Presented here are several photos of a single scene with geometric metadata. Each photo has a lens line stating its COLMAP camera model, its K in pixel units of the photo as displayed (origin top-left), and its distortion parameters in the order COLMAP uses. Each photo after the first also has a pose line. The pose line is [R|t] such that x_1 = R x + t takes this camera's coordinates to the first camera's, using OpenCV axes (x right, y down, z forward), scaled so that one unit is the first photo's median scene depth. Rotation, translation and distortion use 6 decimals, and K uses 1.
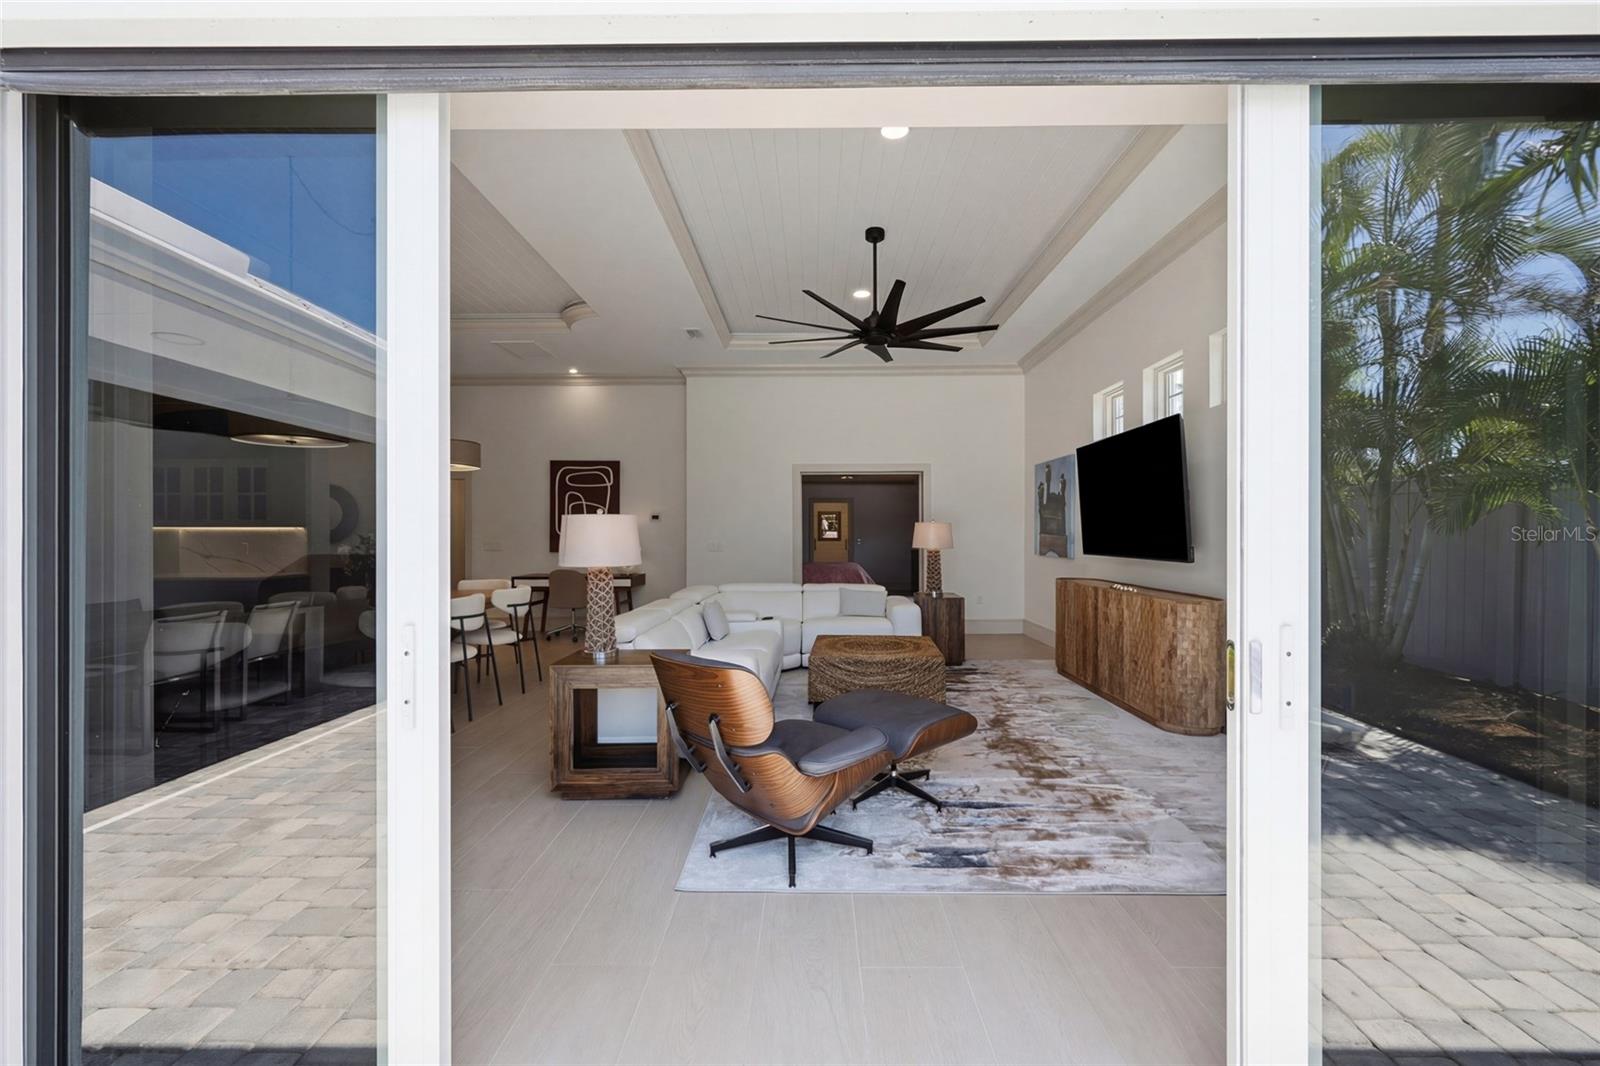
lens RADIAL K [[635.2, 0, 815.6], [0, 635.2, 528.3], [0, 0, 1]] dist [-0.002480, -0.000505]
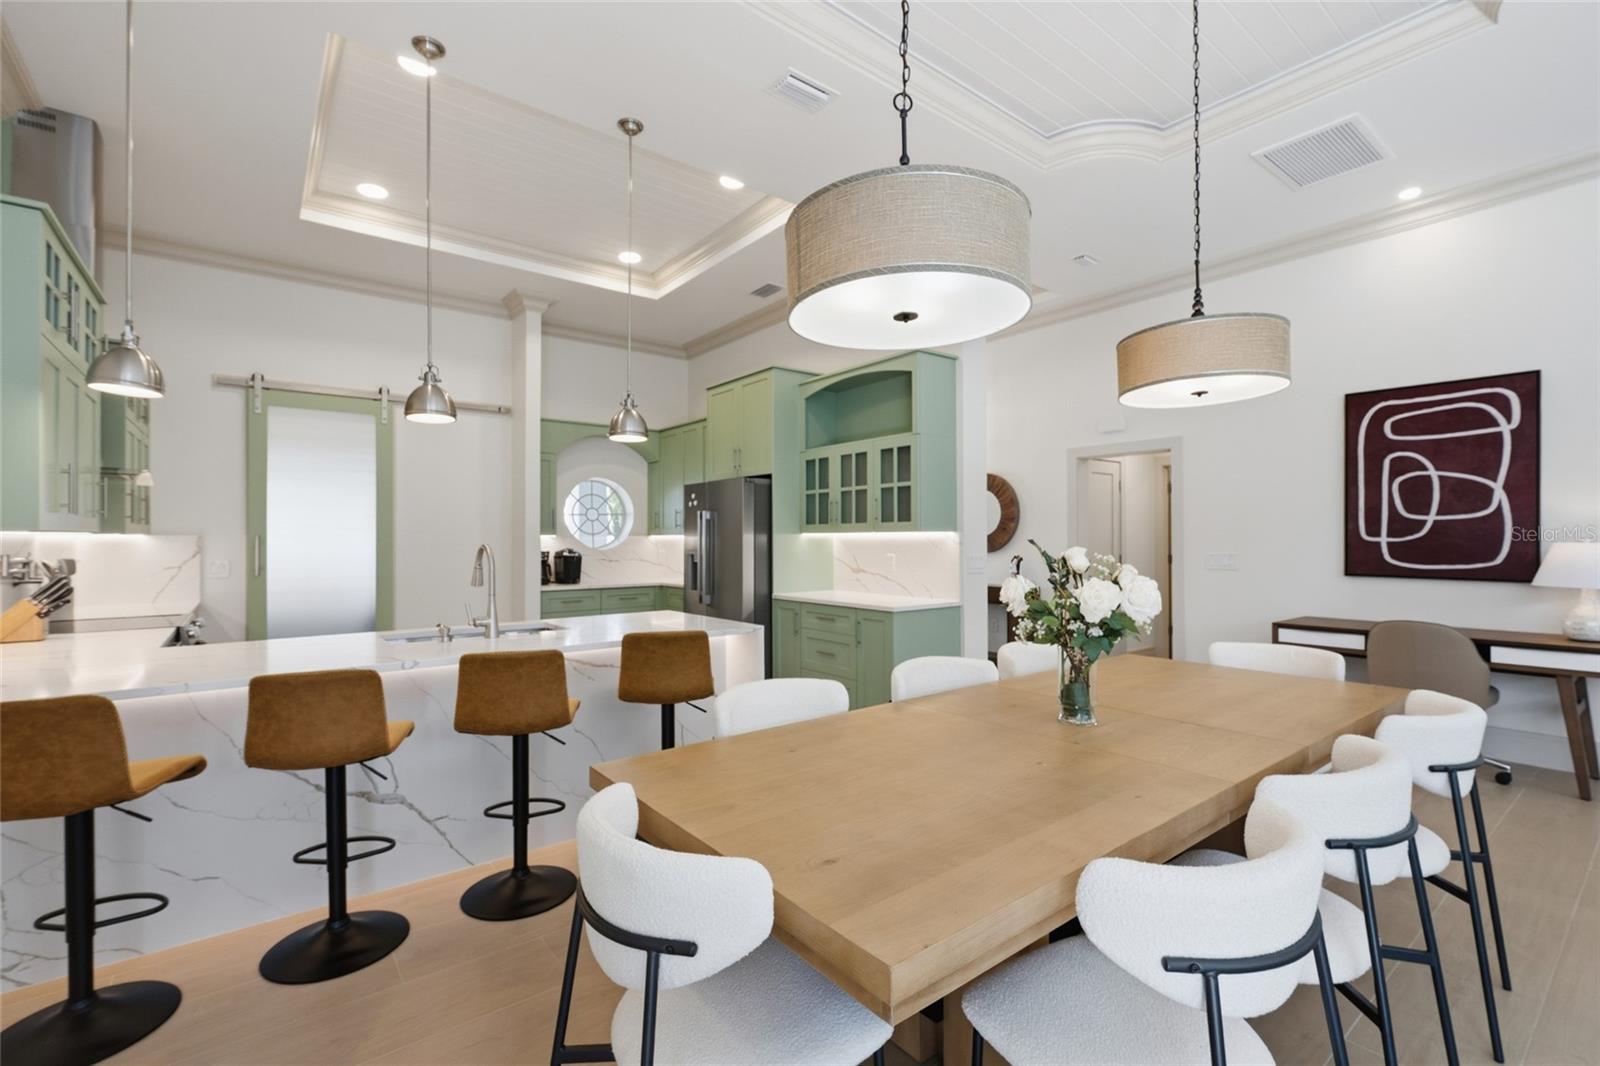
lens RADIAL K [[700.8, 0, 806.3], [0, 700.8, 538.3], [0, 0, 1]] dist [0.000601, 0.000855]
pose [[0.613197, -0.000472, -0.789930, -0.242933], [0.010326, 0.999919, 0.007419, -0.001138], [0.789863, -0.012706, 0.613152, 0.322009]]
